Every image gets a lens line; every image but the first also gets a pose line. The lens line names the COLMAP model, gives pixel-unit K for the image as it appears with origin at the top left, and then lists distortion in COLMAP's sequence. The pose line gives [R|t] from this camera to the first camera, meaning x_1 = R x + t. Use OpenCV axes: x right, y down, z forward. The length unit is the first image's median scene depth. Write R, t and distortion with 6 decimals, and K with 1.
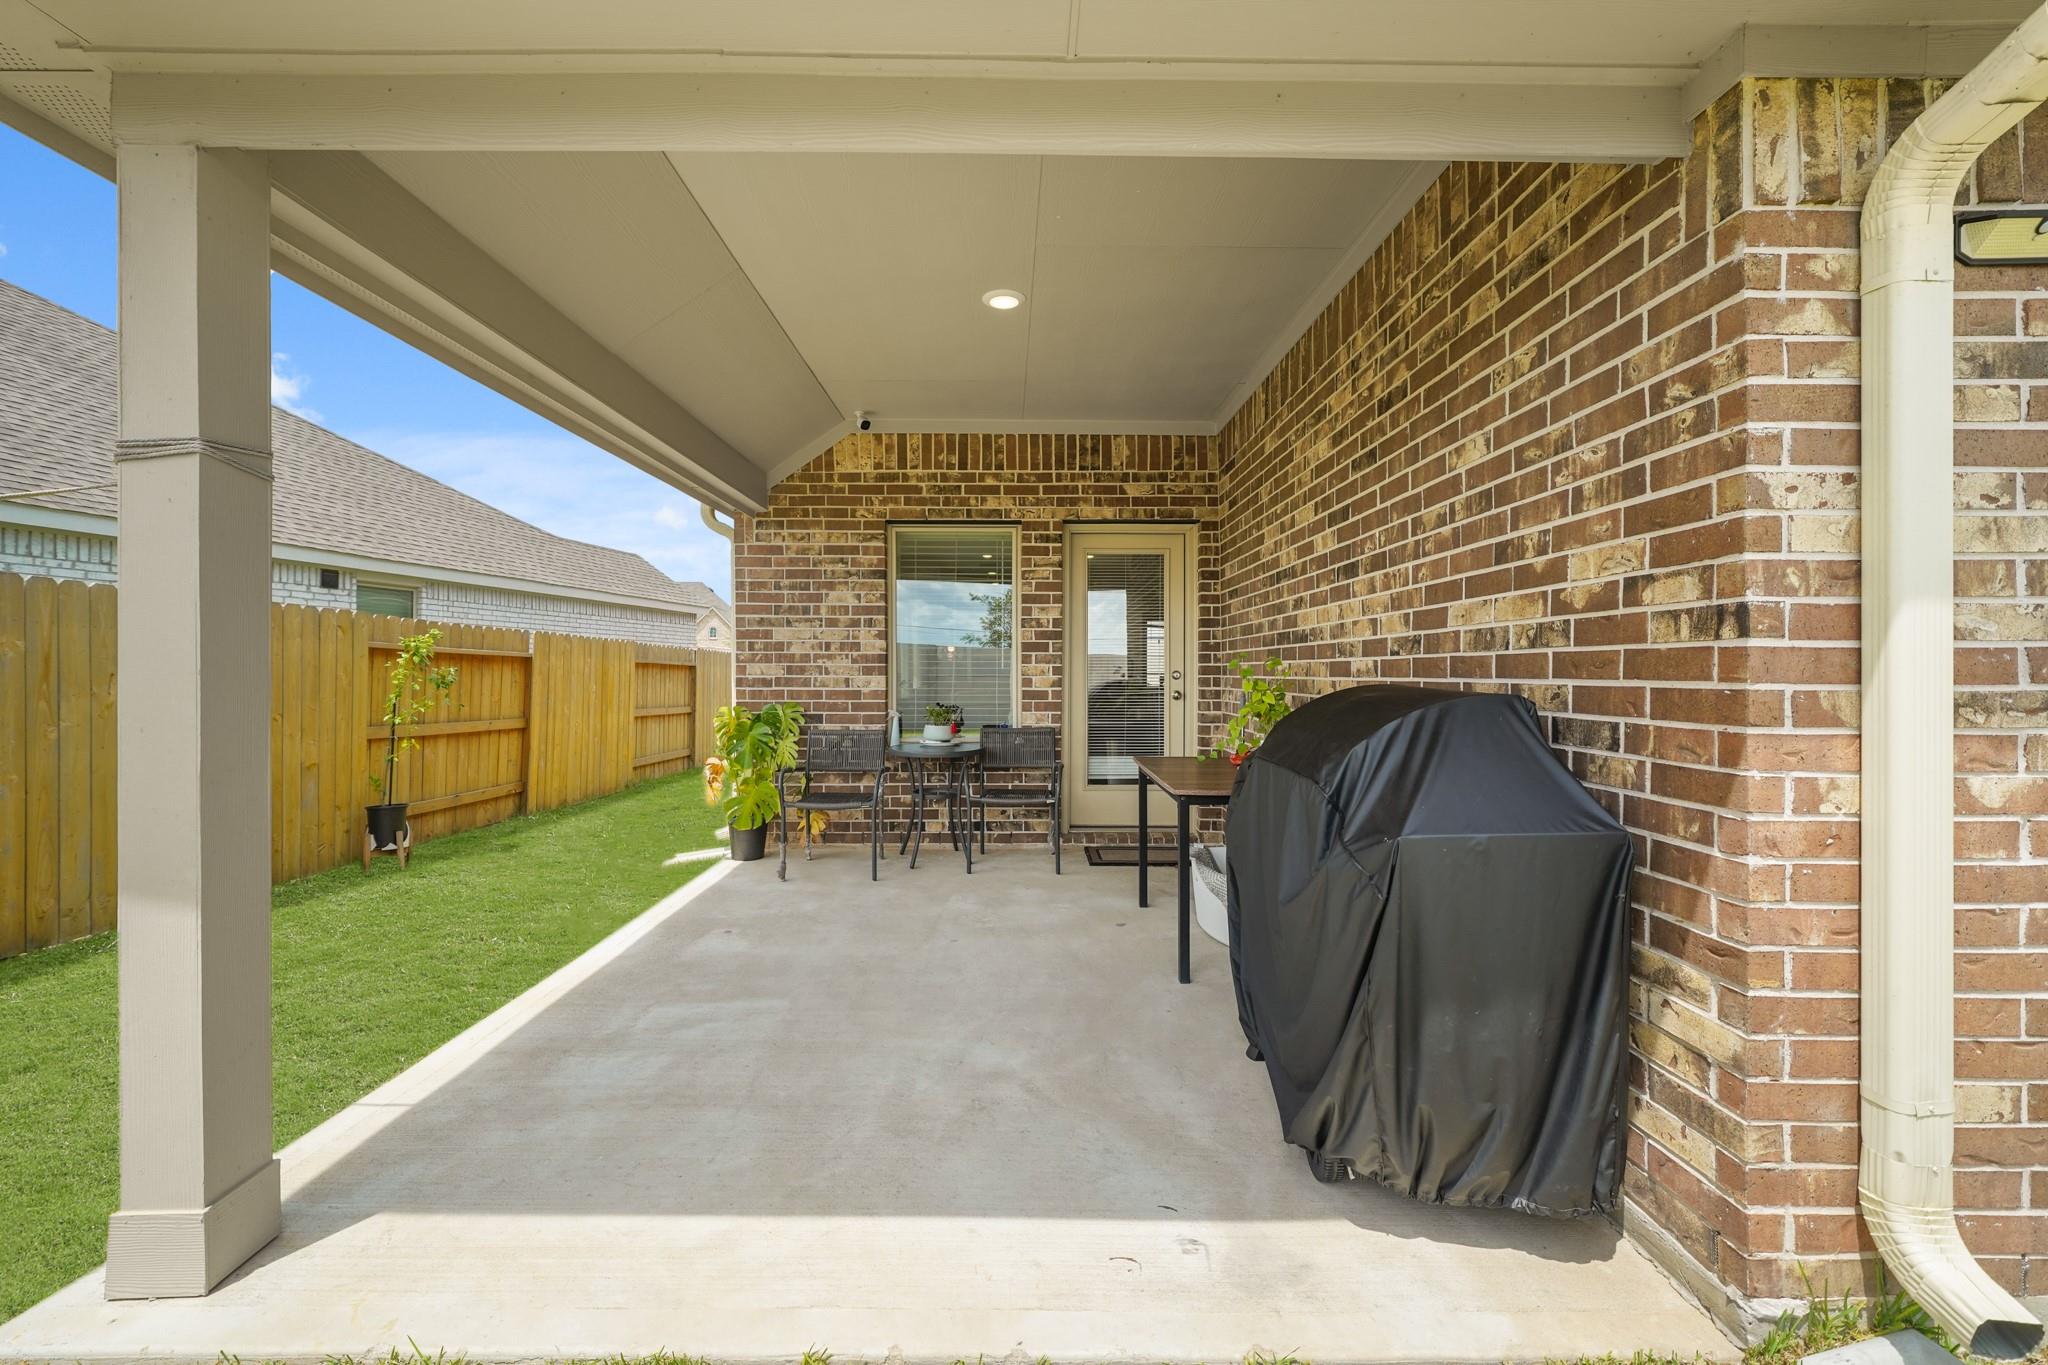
lens RADIAL K [[832.0, 0, 1028.1], [0, 832.0, 675.6], [0, 0, 1]] dist [-0.010649, 0.005128]
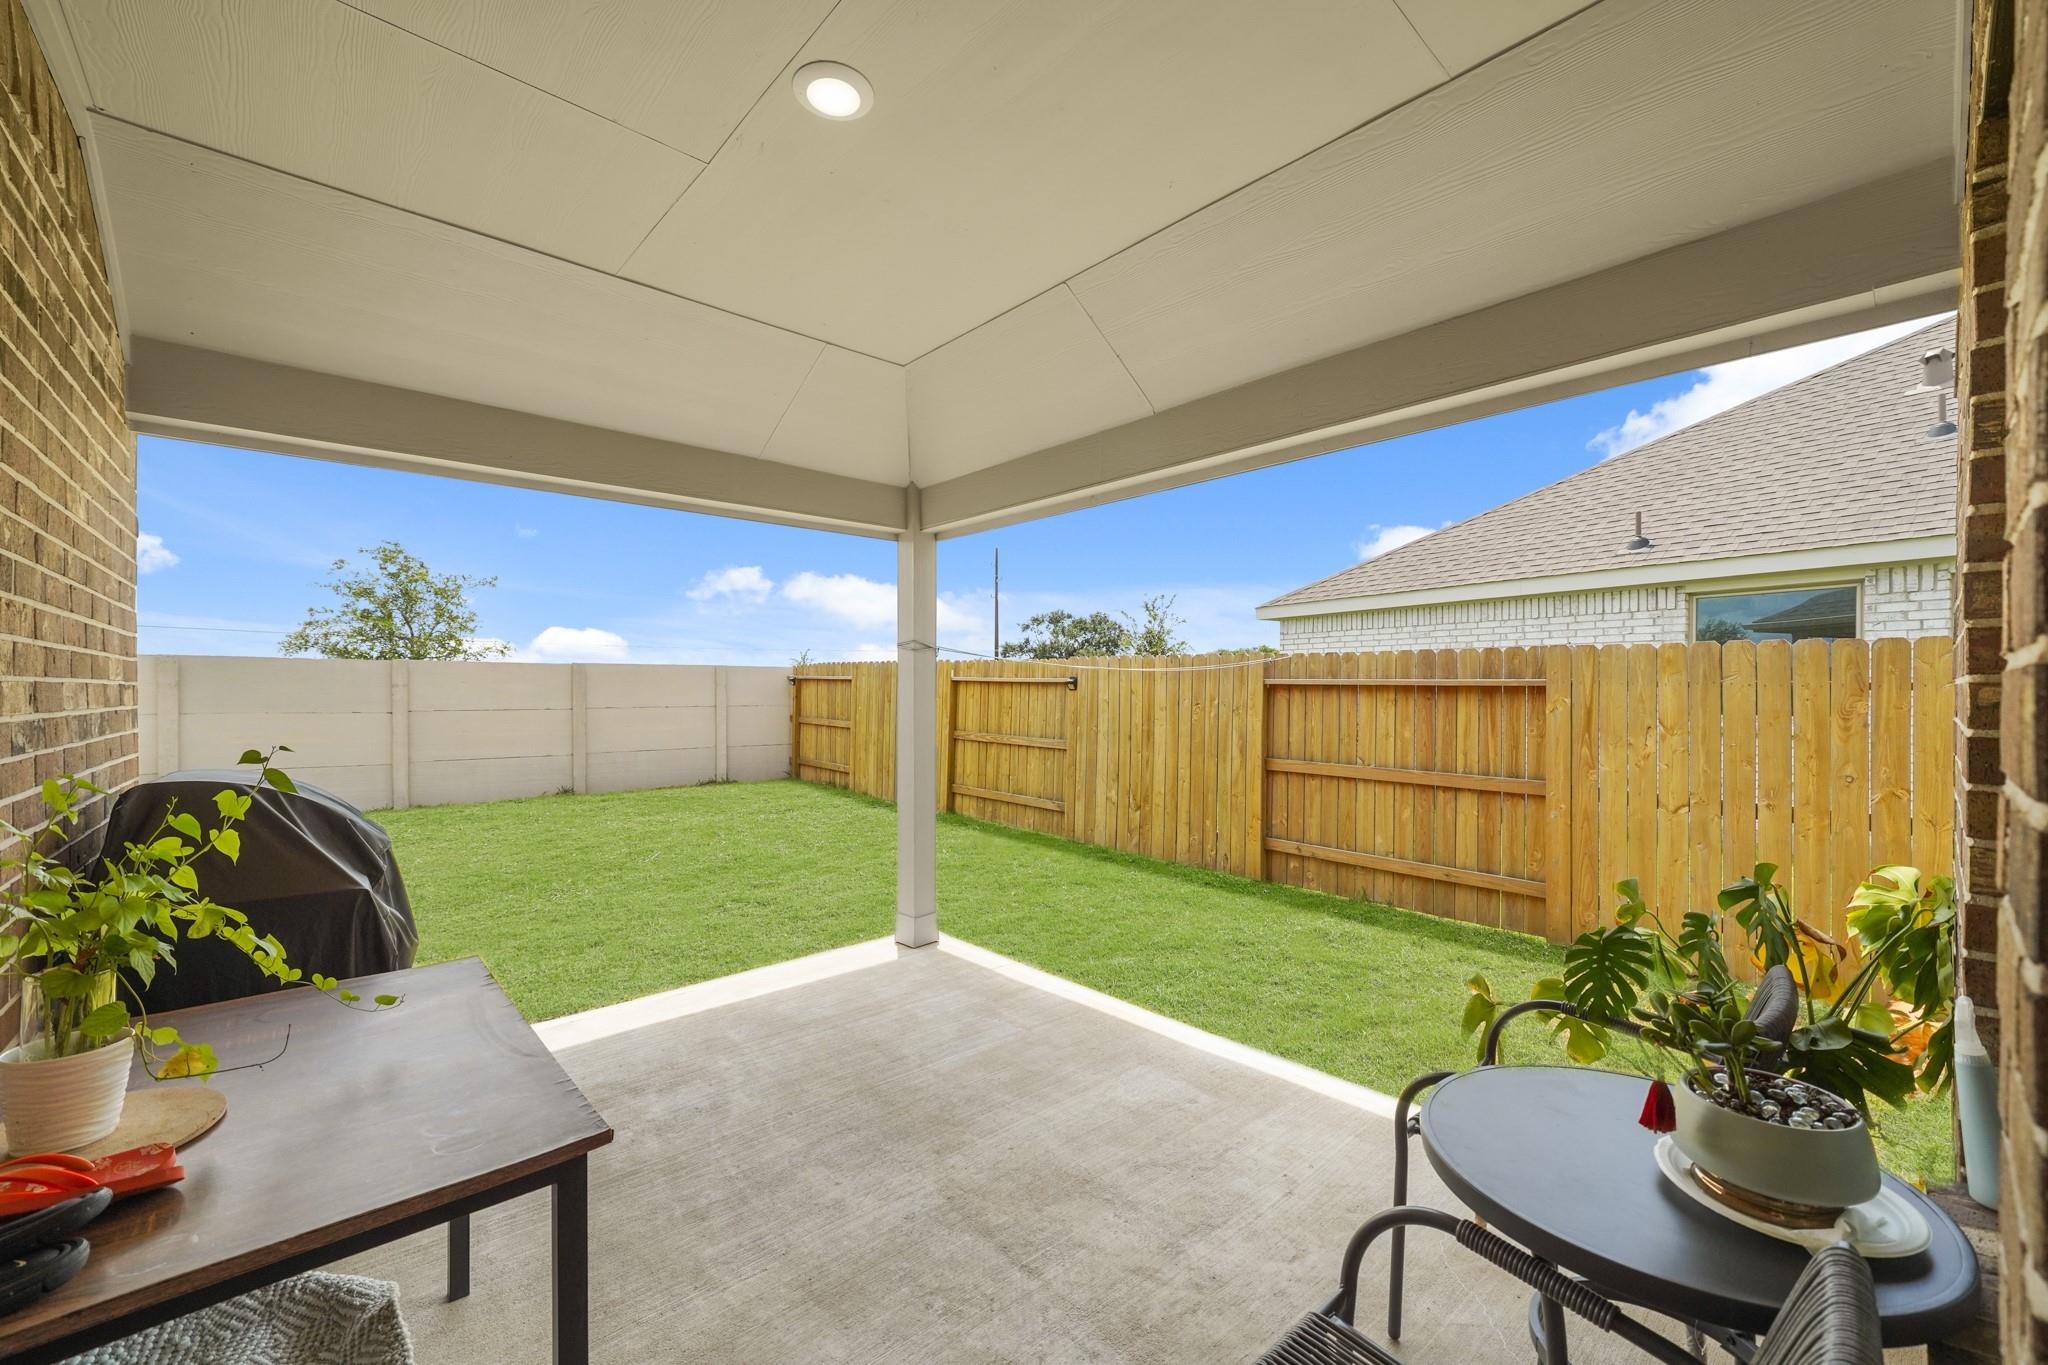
lens RADIAL K [[832.0, 0, 1028.7], [0, 832.0, 687.9], [0, 0, 1]] dist [-0.010649, 0.005128]
pose [[-0.760310, -0.002245, -0.649557, 0.218383], [-0.004024, 0.999991, 0.001254, -0.056043], [0.649548, 0.003567, -0.760312, 1.432770]]
